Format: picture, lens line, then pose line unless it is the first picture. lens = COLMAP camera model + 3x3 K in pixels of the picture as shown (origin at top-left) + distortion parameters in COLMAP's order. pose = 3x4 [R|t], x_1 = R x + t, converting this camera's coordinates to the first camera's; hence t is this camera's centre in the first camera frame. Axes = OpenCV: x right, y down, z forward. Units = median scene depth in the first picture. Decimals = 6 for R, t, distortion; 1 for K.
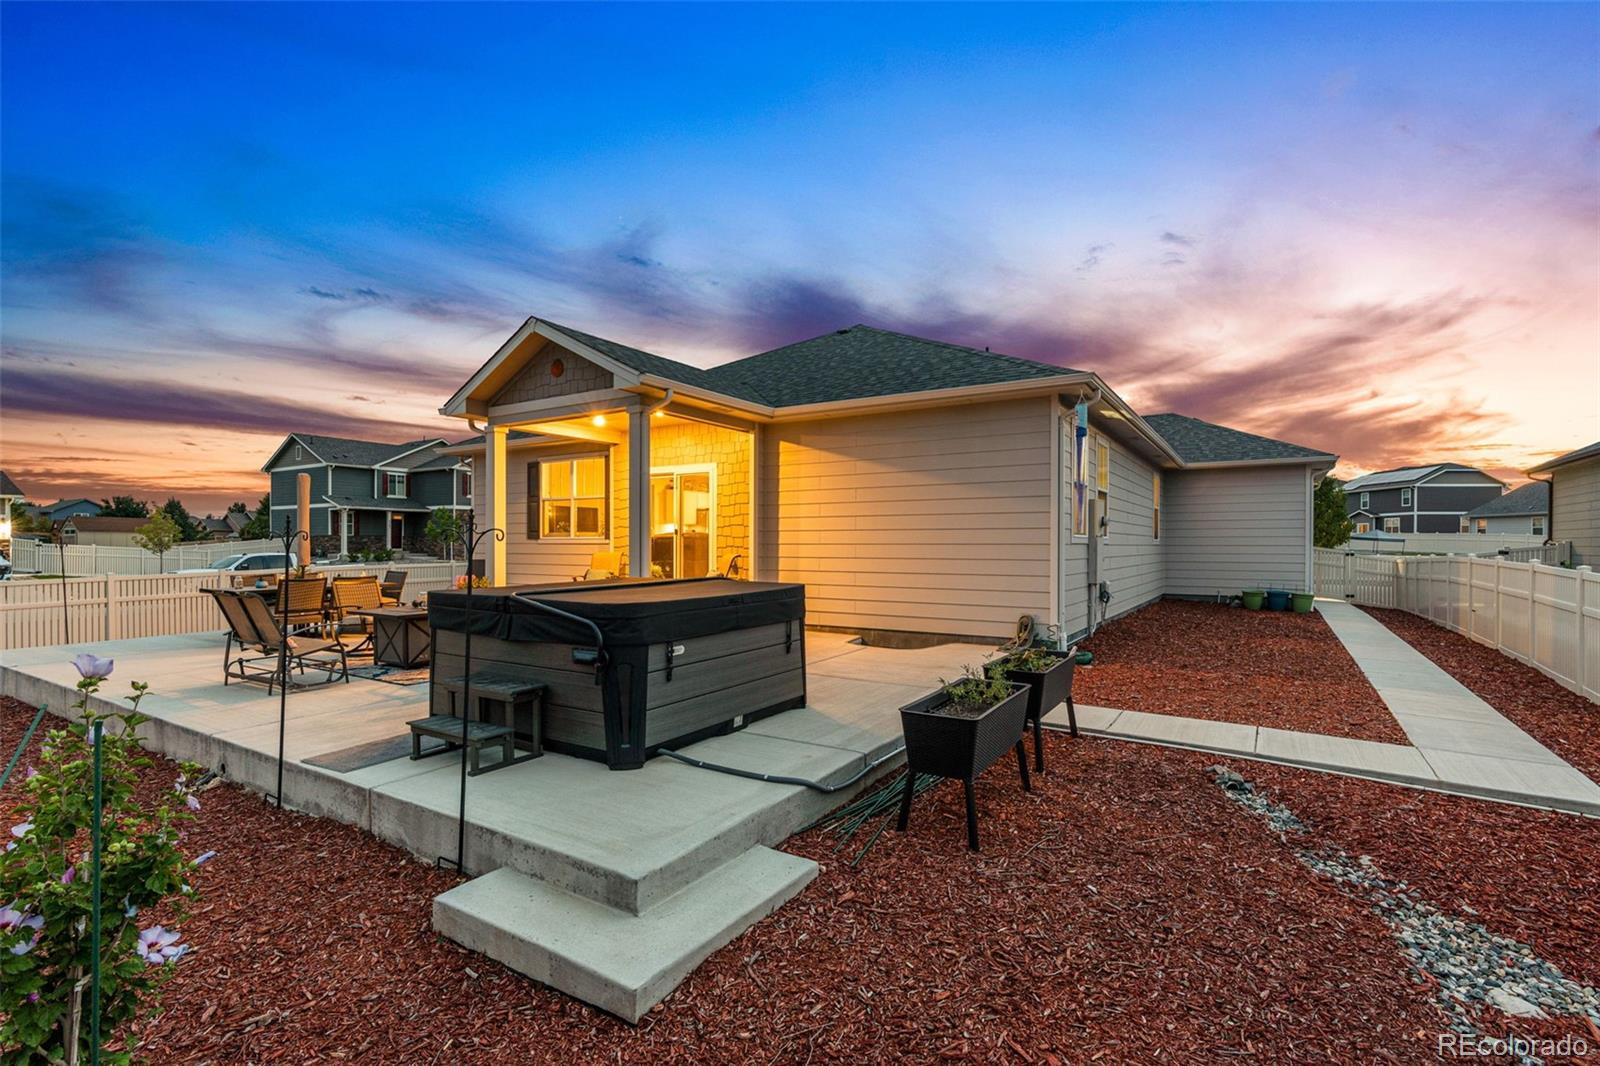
lens RADIAL K [[727.2, 0, 802.1], [0, 727.2, 539.5], [0, 0, 1]] dist [-0.008086, 0.003217]
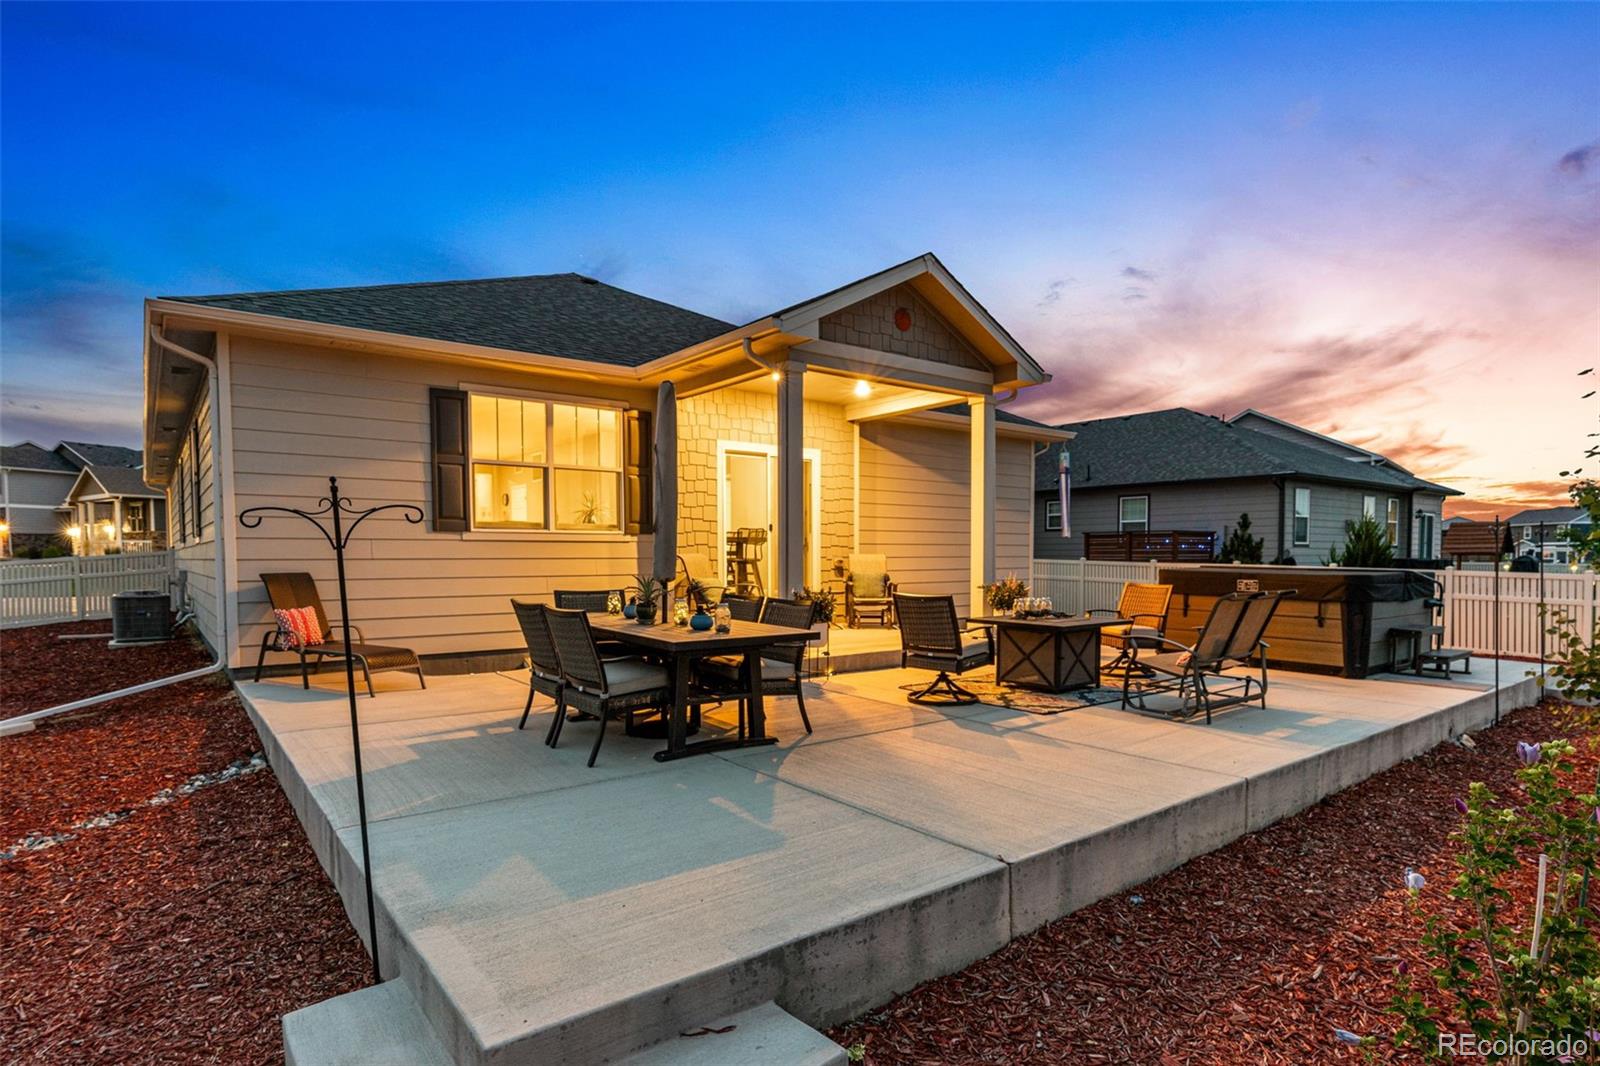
lens RADIAL K [[844.3, 0, 802.7], [0, 844.3, 576.4], [0, 0, 1]] dist [-0.001440, -0.000390]
pose [[0.344794, -0.026179, 0.938313, -2.443437], [0.003844, 0.999642, 0.026478, 0.040893], [-0.938670, -0.005523, 0.344771, 1.527745]]
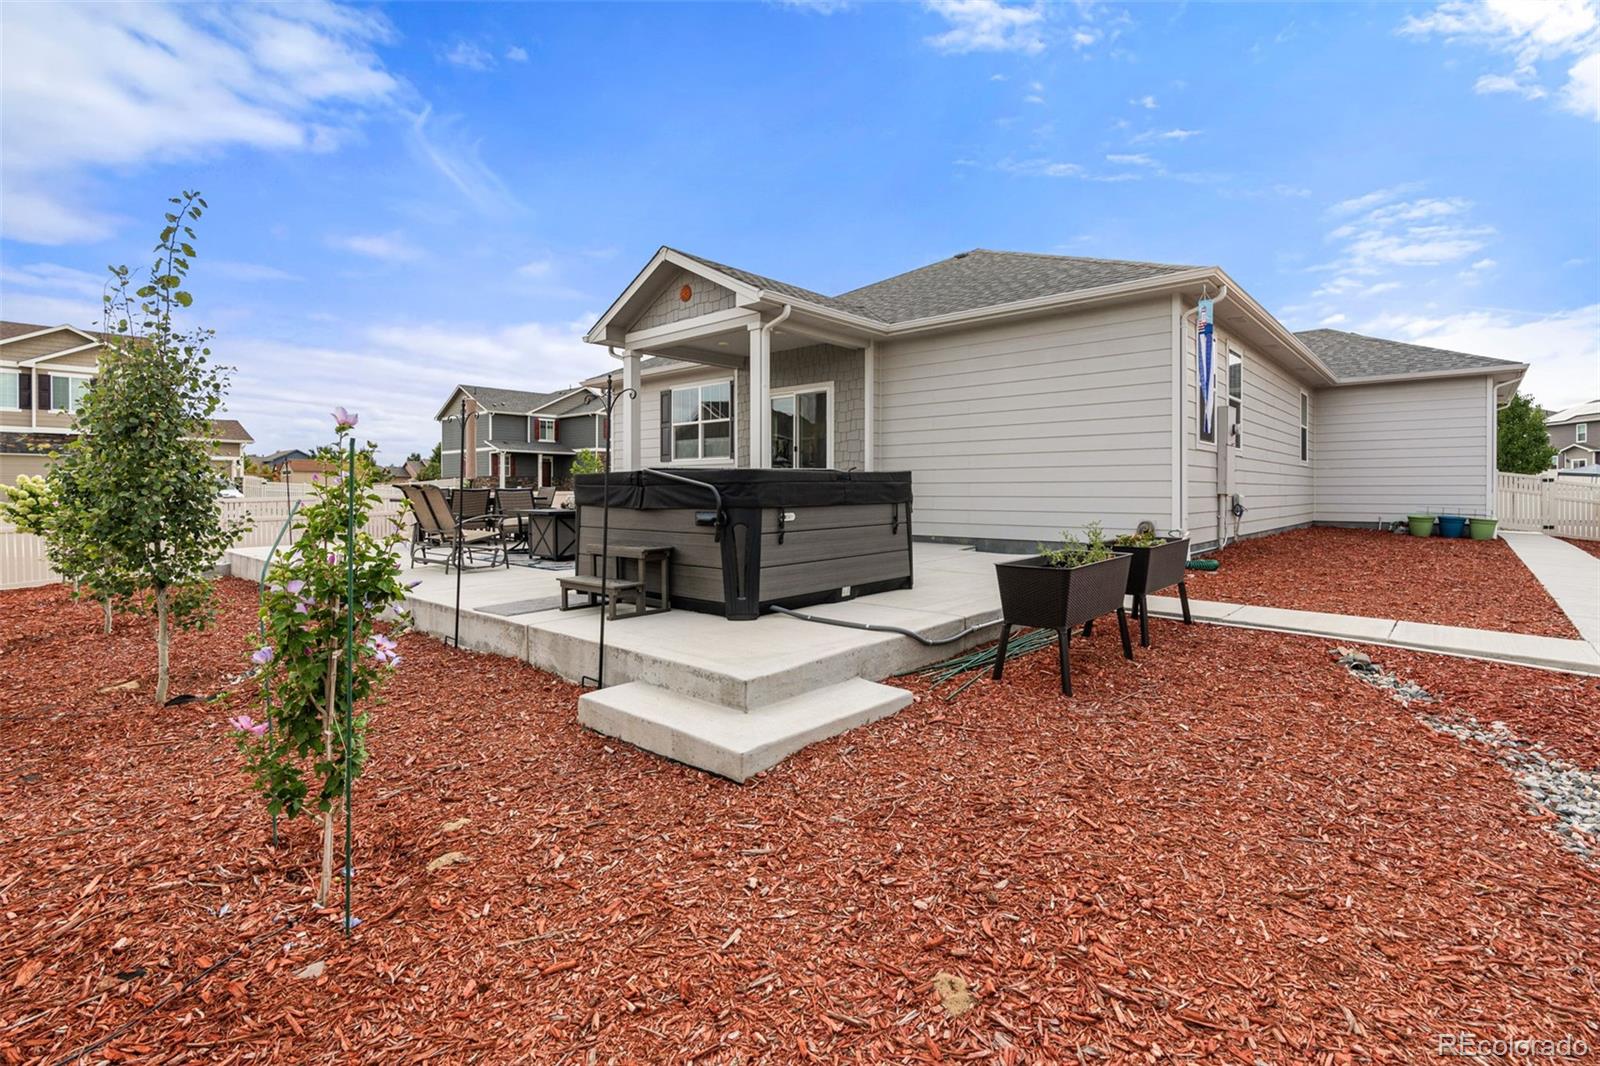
lens RADIAL K [[727.2, 0, 805.7], [0, 727.2, 487.8], [0, 0, 1]] dist [-0.008086, 0.003217]
pose [[0.986145, -0.001211, -0.165882, 0.034315], [0.000756, 0.999996, -0.002809, 0.110713], [0.165885, 0.002645, 0.986142, -0.069602]]
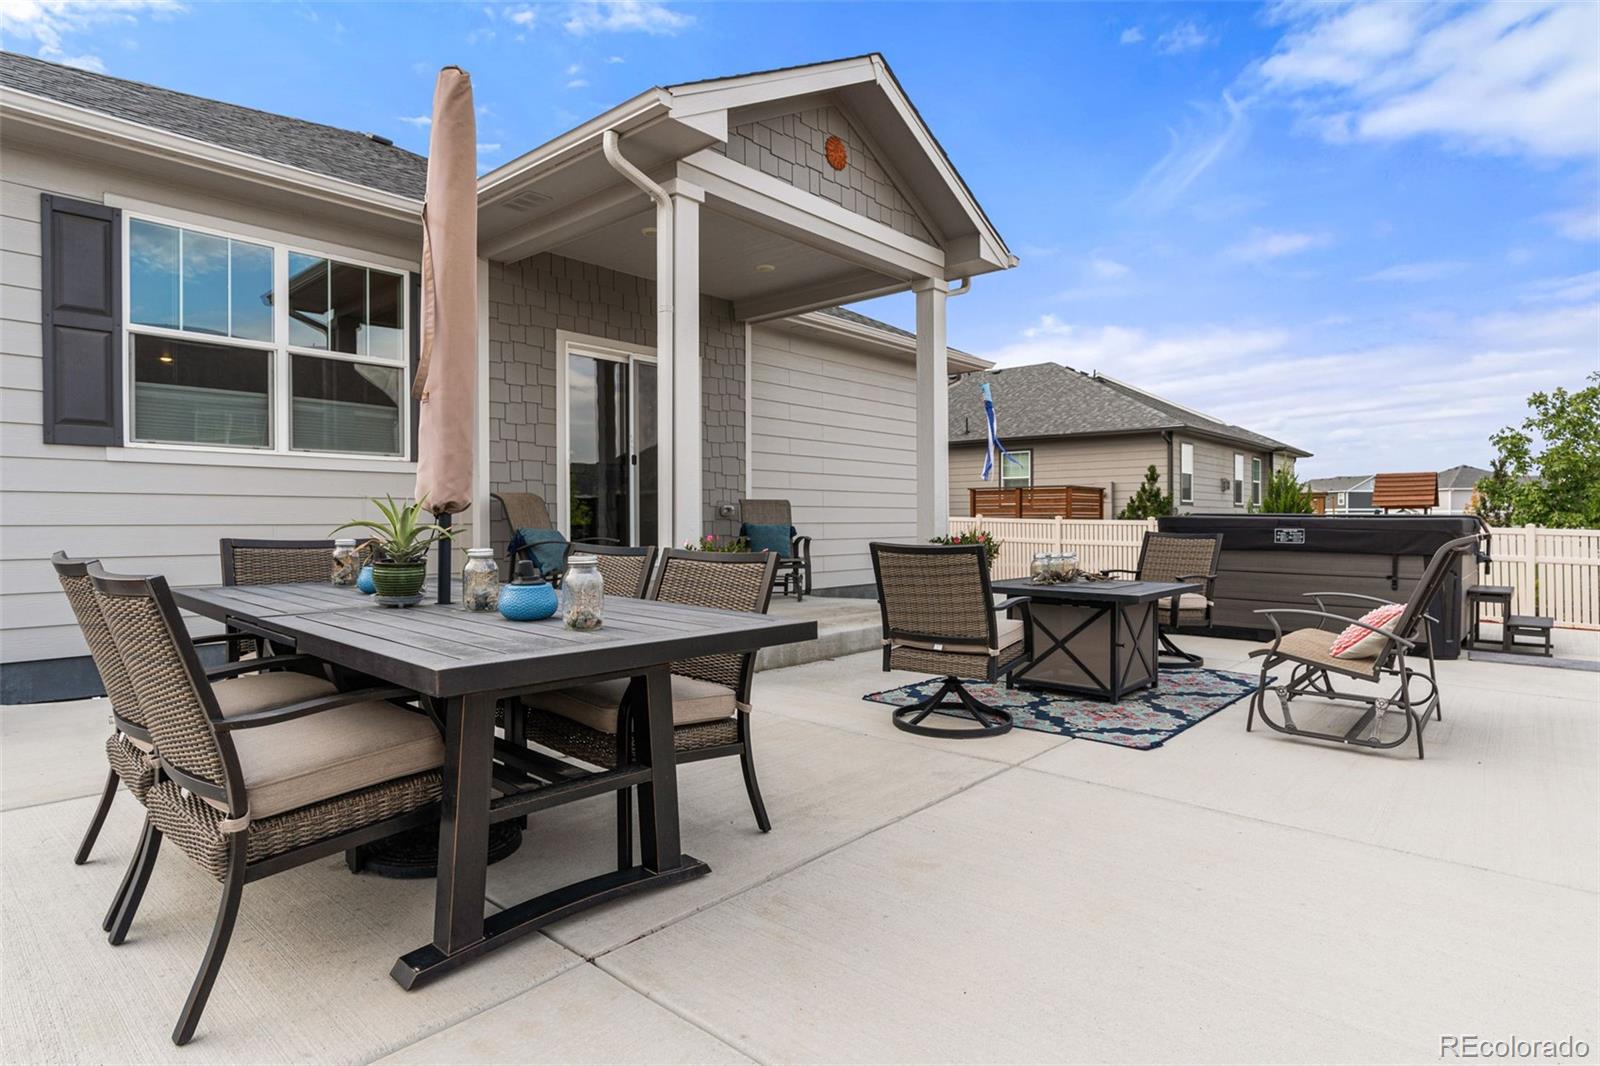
lens RADIAL K [[849.2, 0, 799.7], [0, 849.2, 523.1], [0, 0, 1]] dist [-0.001847, 0.001487]
pose [[0.166865, -0.004187, 0.985971, -1.910526], [0.002875, 0.999989, 0.003760, 0.082903], [-0.985976, 0.002207, 0.166875, 1.797080]]
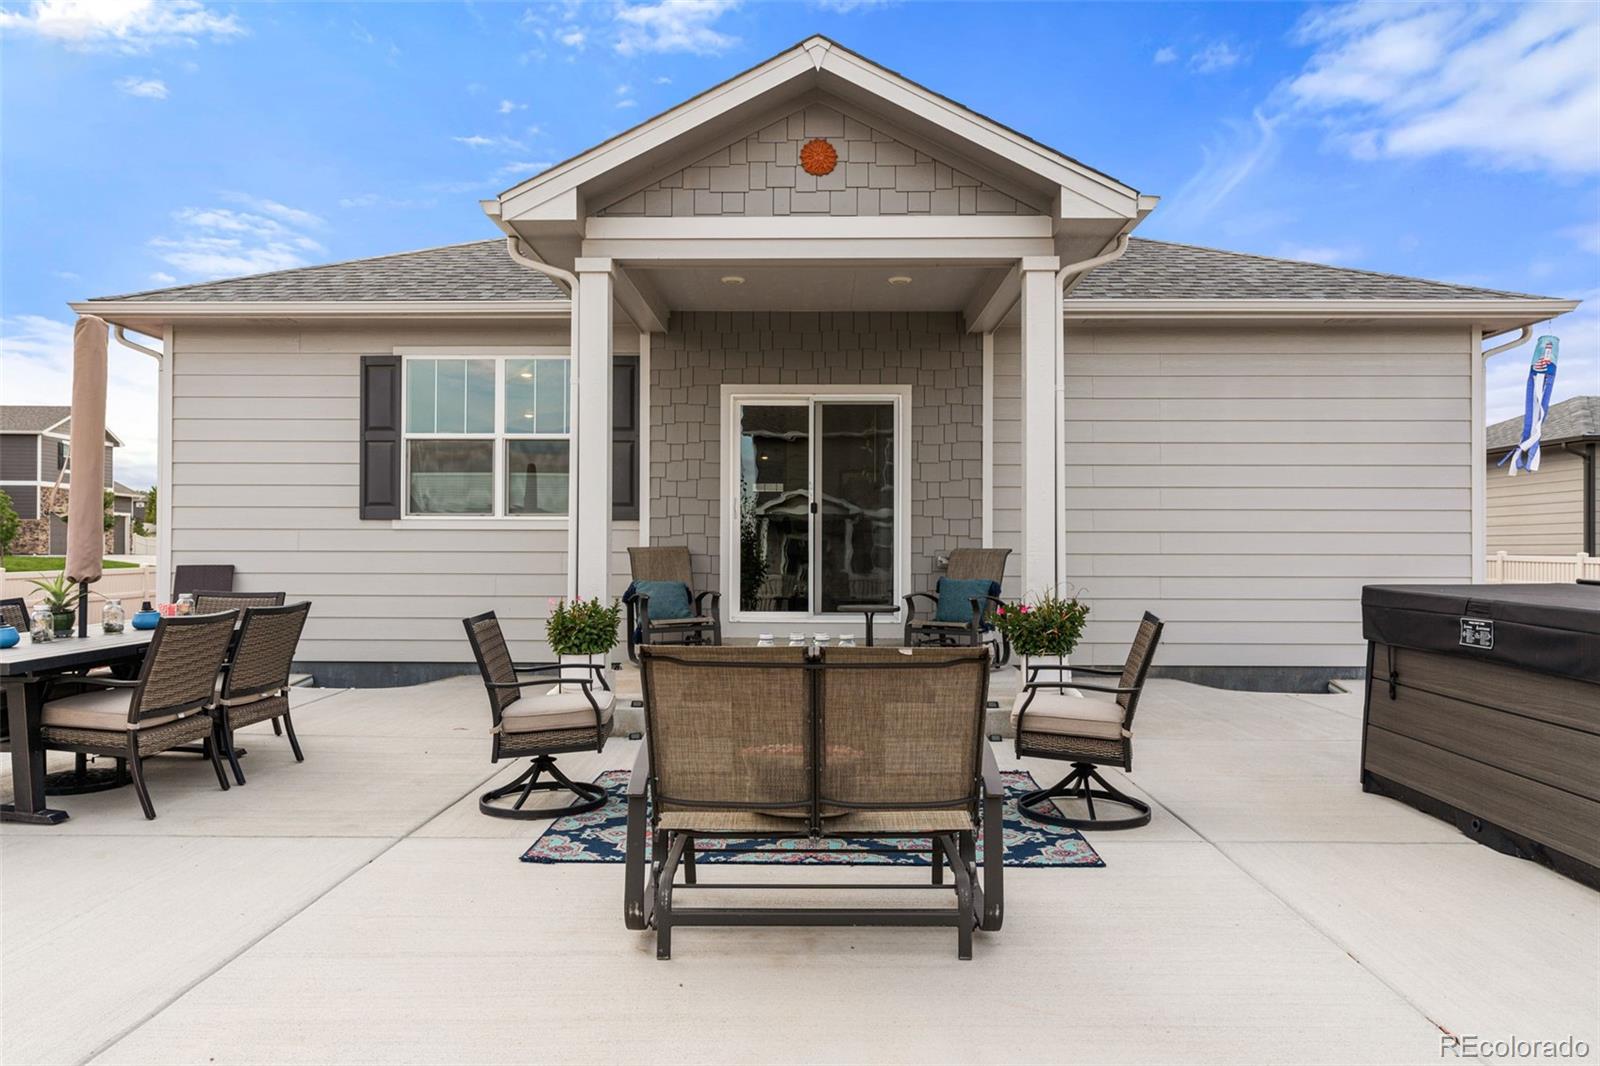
lens RADIAL K [[1049.0, 0, 807.9], [0, 1049.0, 537.6], [0, 0, 1]] dist [0.006384, 0.003572]
pose [[0.853245, 0.007446, 0.521457, -1.369766], [-0.001358, 0.999926, -0.012057, 0.044377], [-0.521509, 0.009579, 0.853192, 0.814378]]
